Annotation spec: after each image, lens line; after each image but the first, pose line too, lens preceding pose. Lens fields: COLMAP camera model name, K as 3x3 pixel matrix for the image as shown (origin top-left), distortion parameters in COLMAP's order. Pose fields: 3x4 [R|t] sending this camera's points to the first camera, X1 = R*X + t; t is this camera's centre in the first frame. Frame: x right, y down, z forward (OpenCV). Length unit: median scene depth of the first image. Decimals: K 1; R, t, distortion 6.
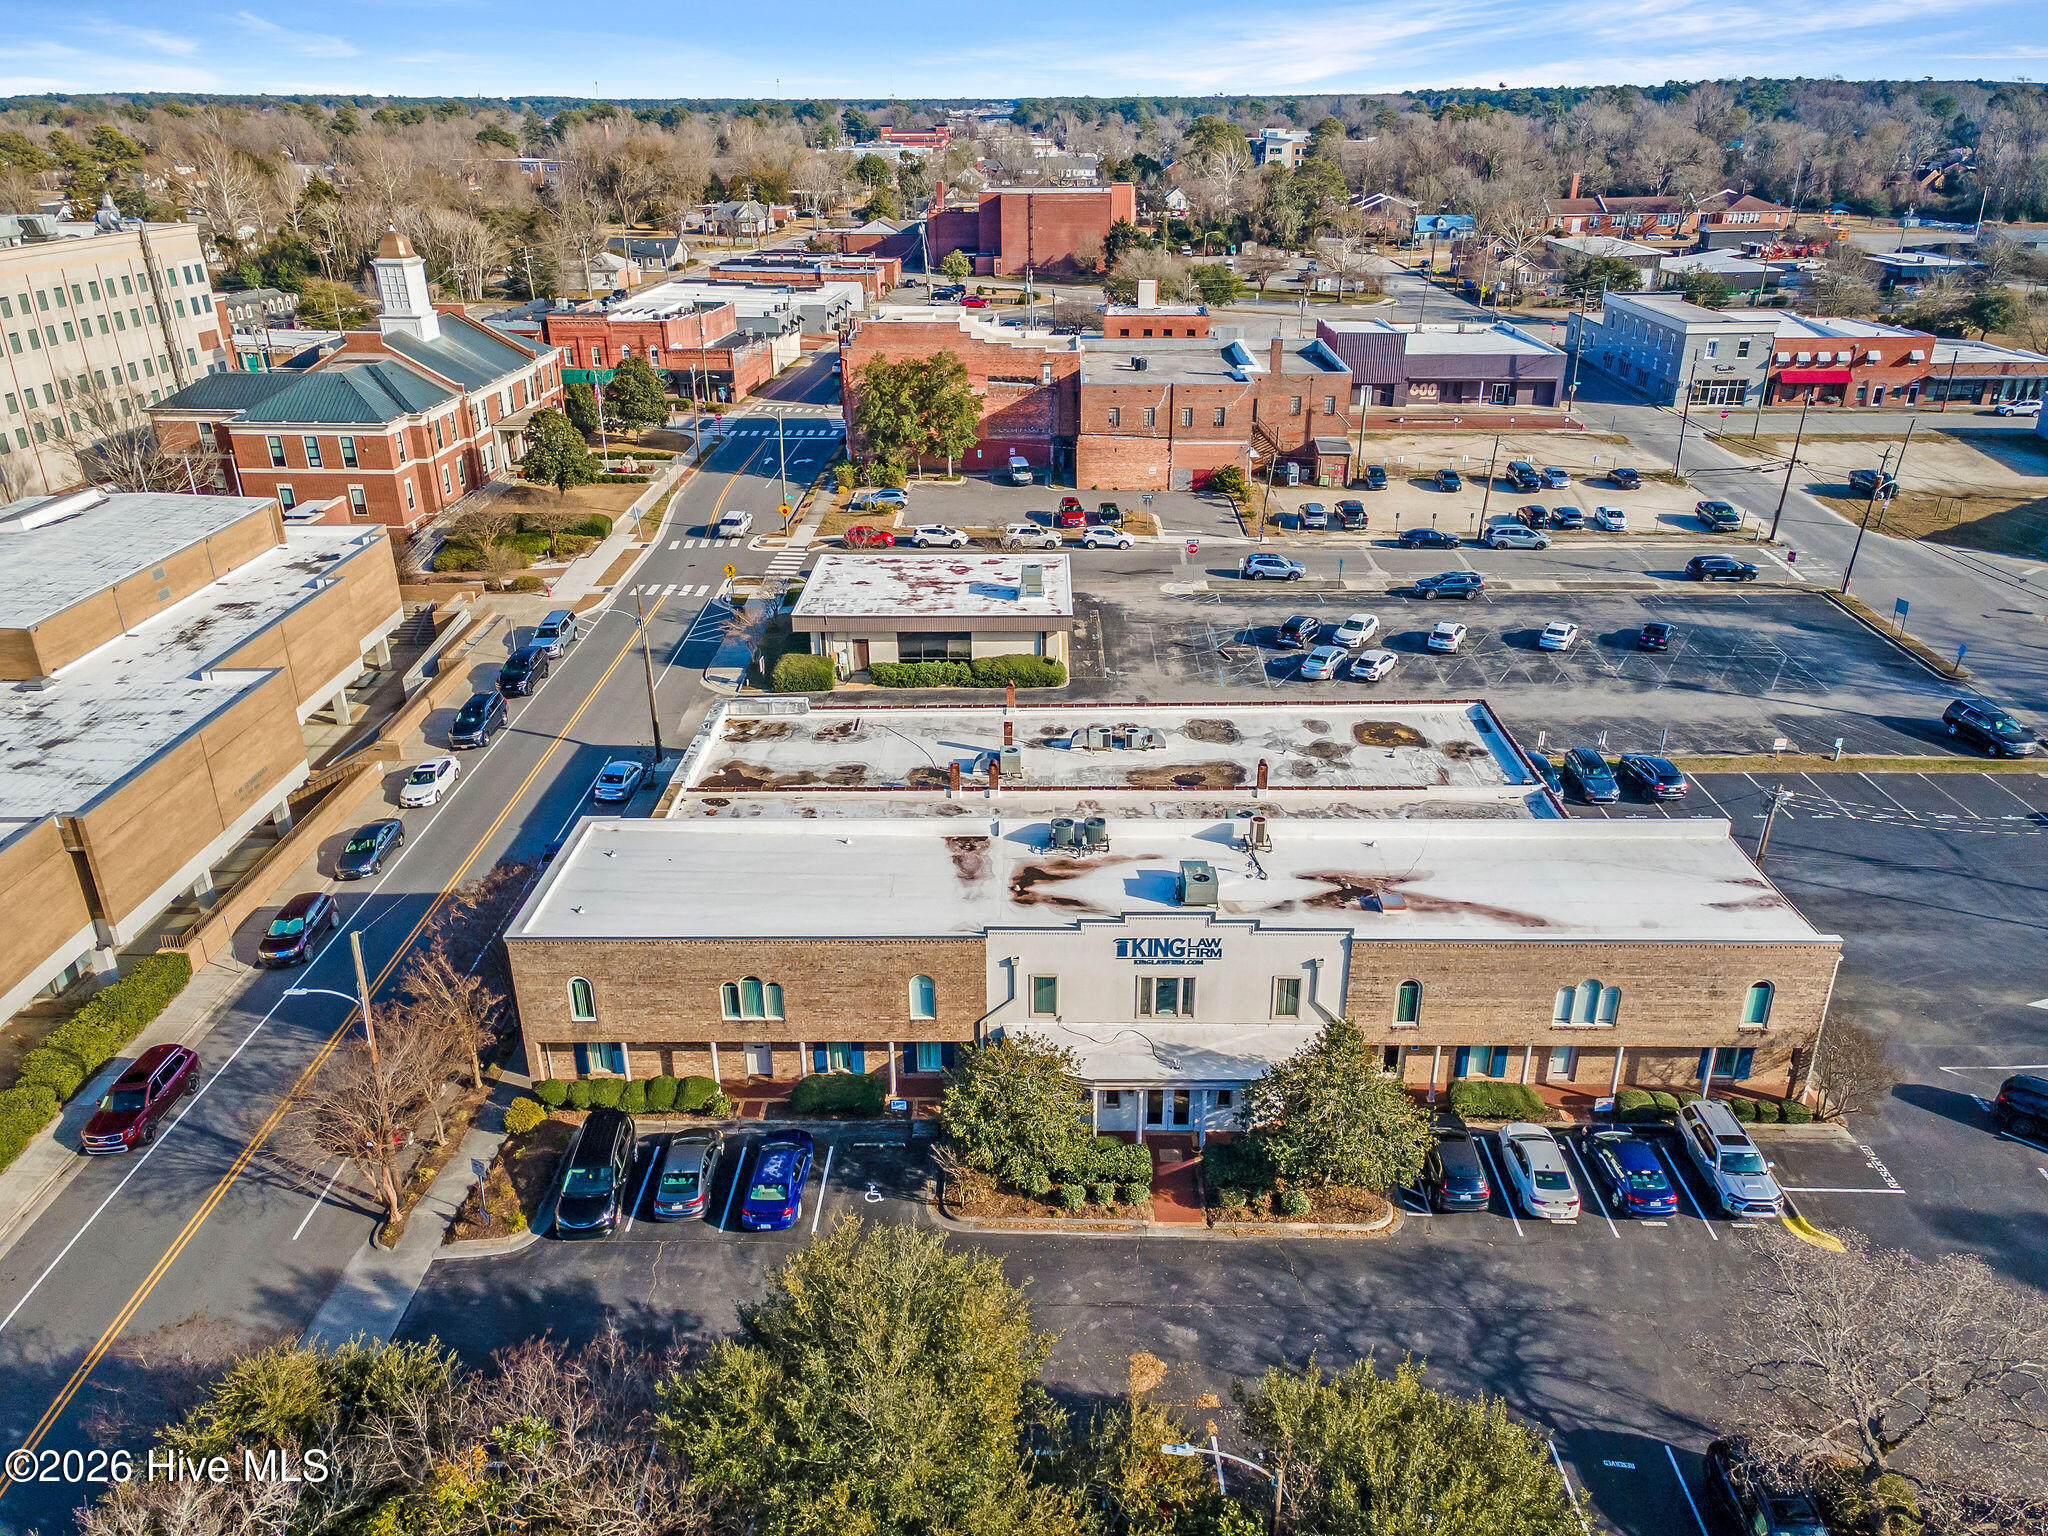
lens RADIAL K [[1491.6, 0, 1029.1], [0, 1491.6, 769.8], [0, 0, 1]] dist [0.030046, 0.010405]
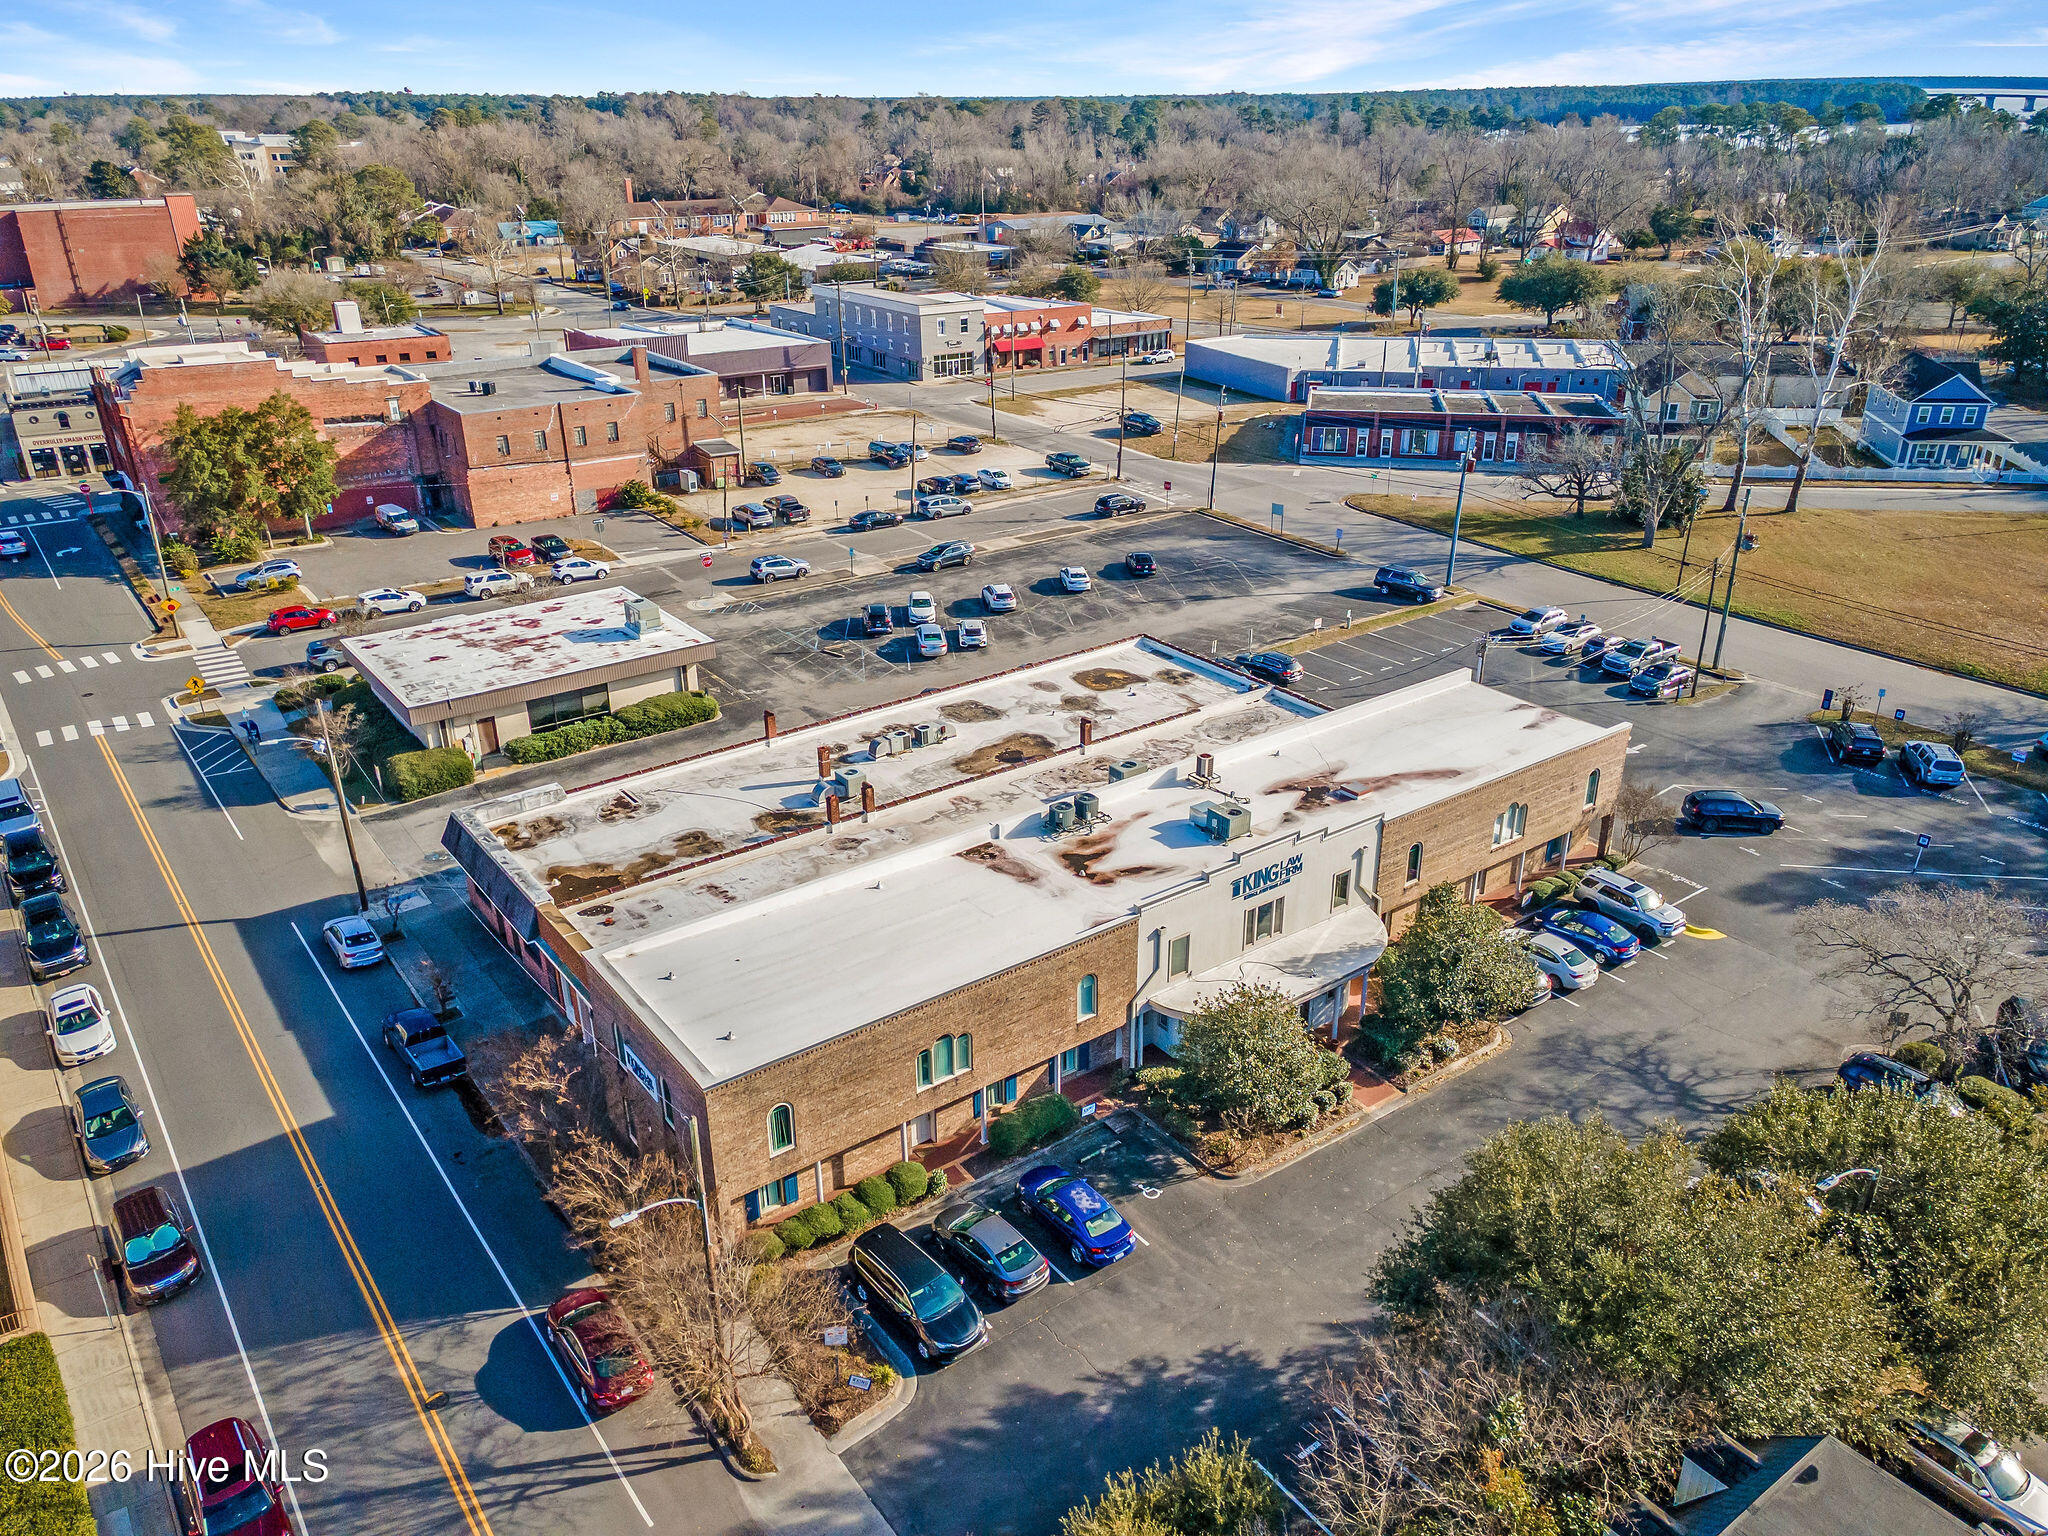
lens RADIAL K [[1491.6, 0, 1037.9], [0, 1491.6, 757.8], [0, 0, 1]] dist [0.030046, 0.010405]
pose [[0.796061, -0.242474, 0.554521, -0.330459], [0.248388, 0.966410, 0.065997, -0.040930], [-0.551897, 0.085199, 0.829549, 0.096499]]
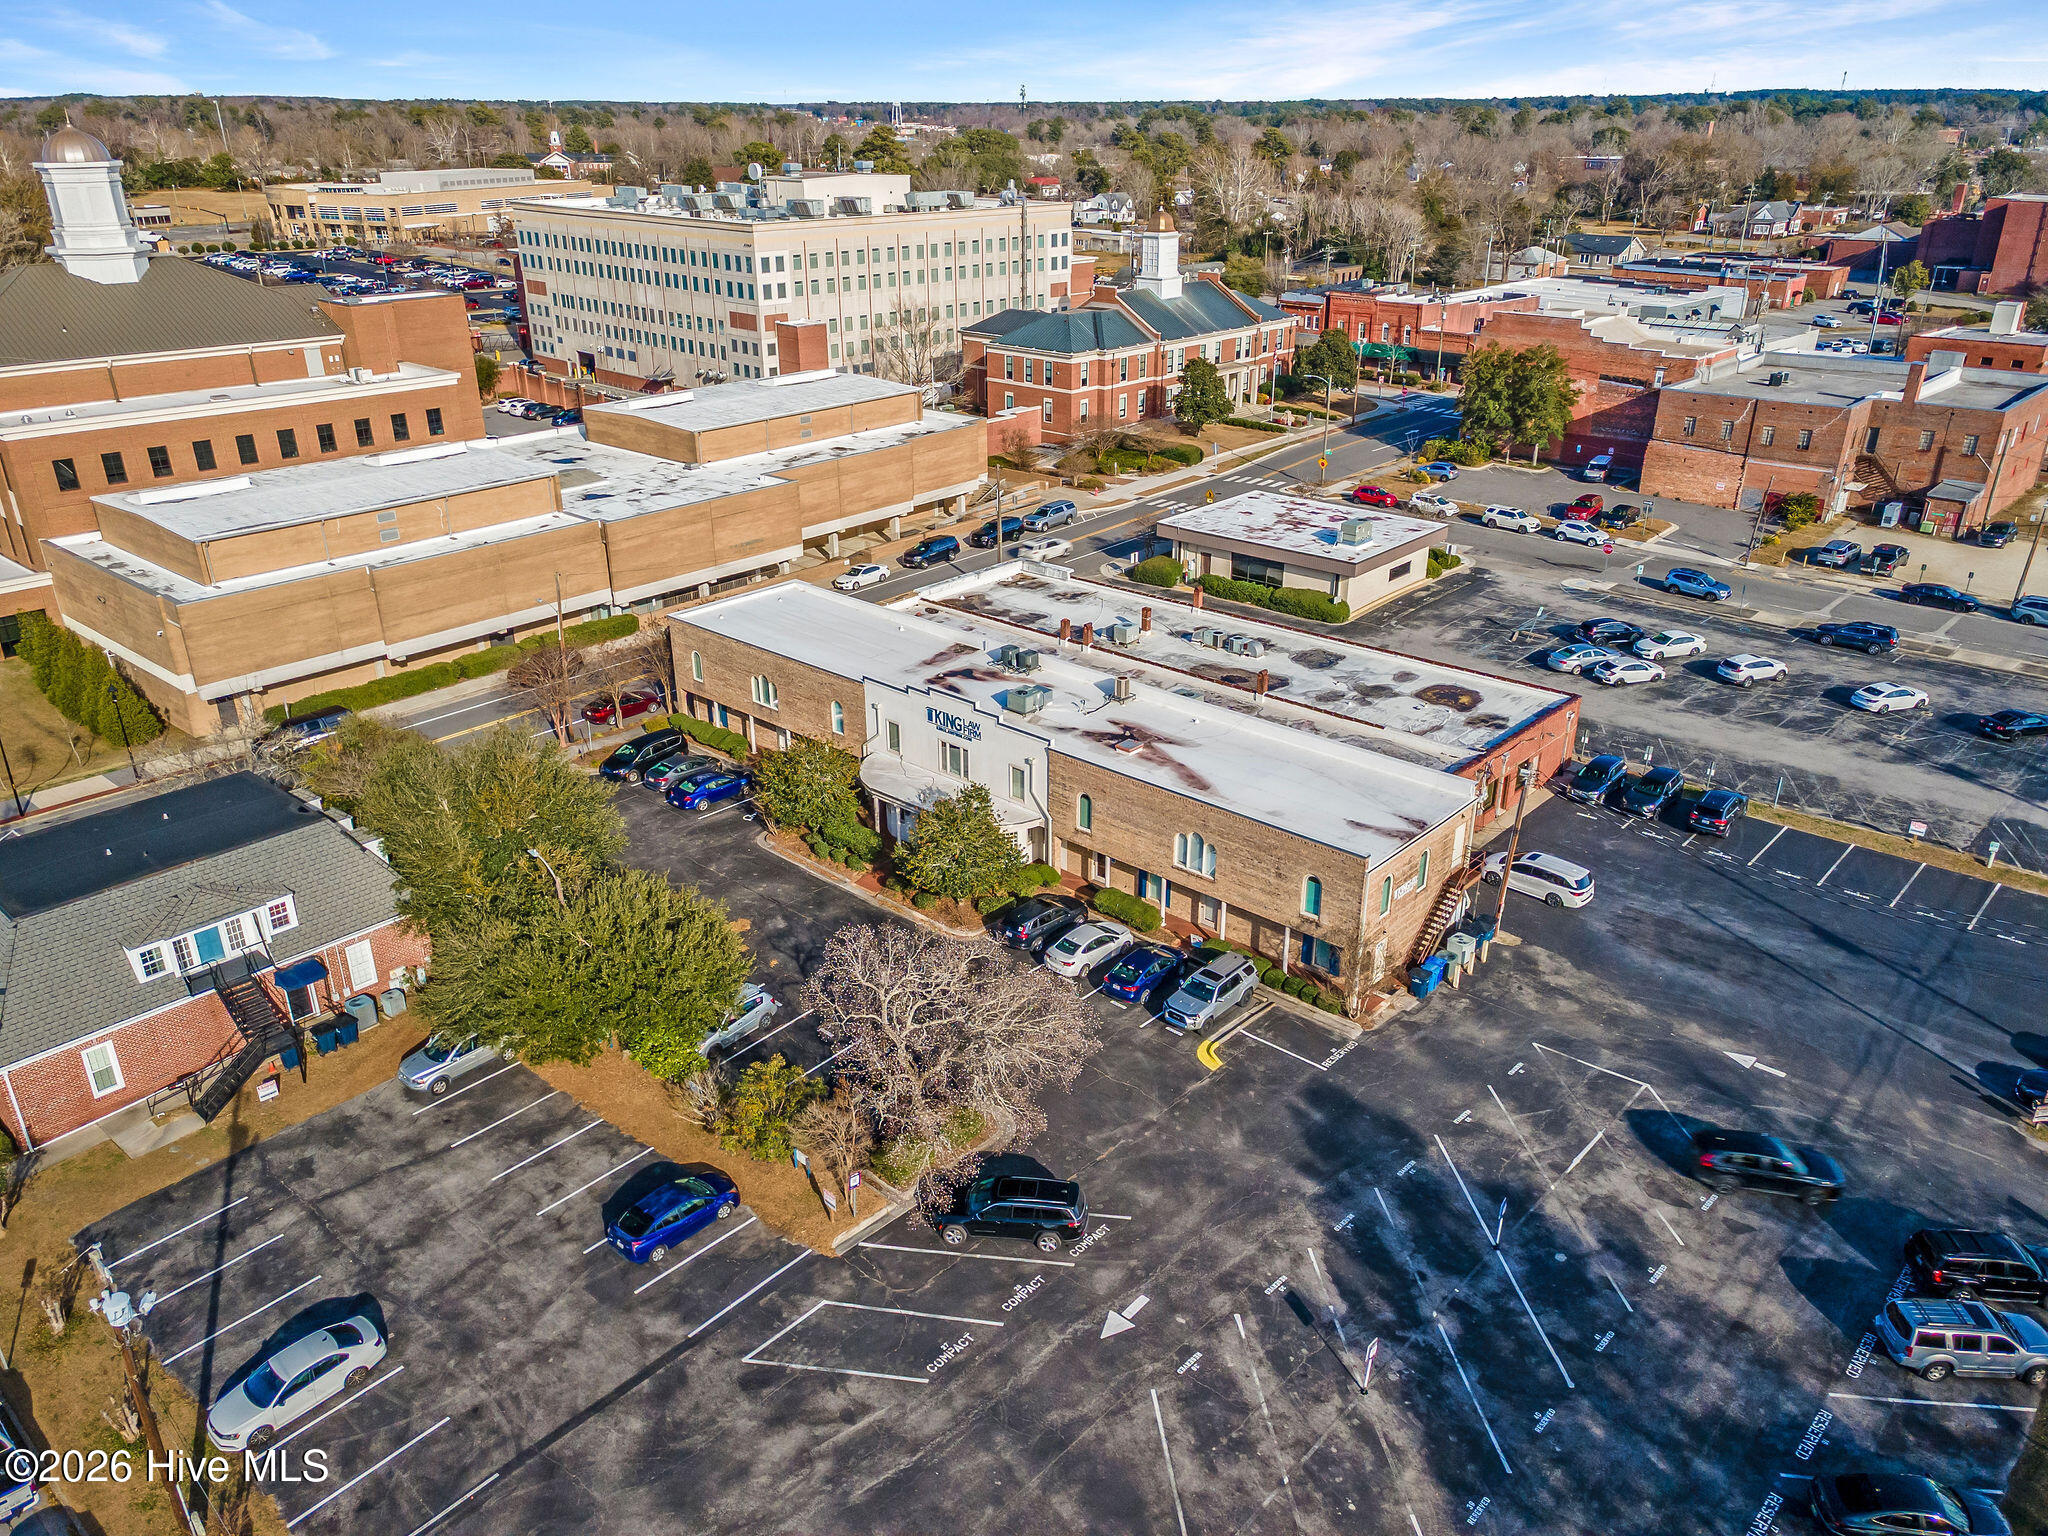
lens RADIAL K [[1491.6, 0, 1025.5], [0, 1491.6, 766.8], [0, 0, 1]] dist [0.030046, 0.010405]
pose [[0.751906, 0.268911, -0.601934, 0.529684], [-0.268750, 0.958748, 0.092607, 0.006082], [0.602006, 0.092138, 0.793158, -0.035000]]
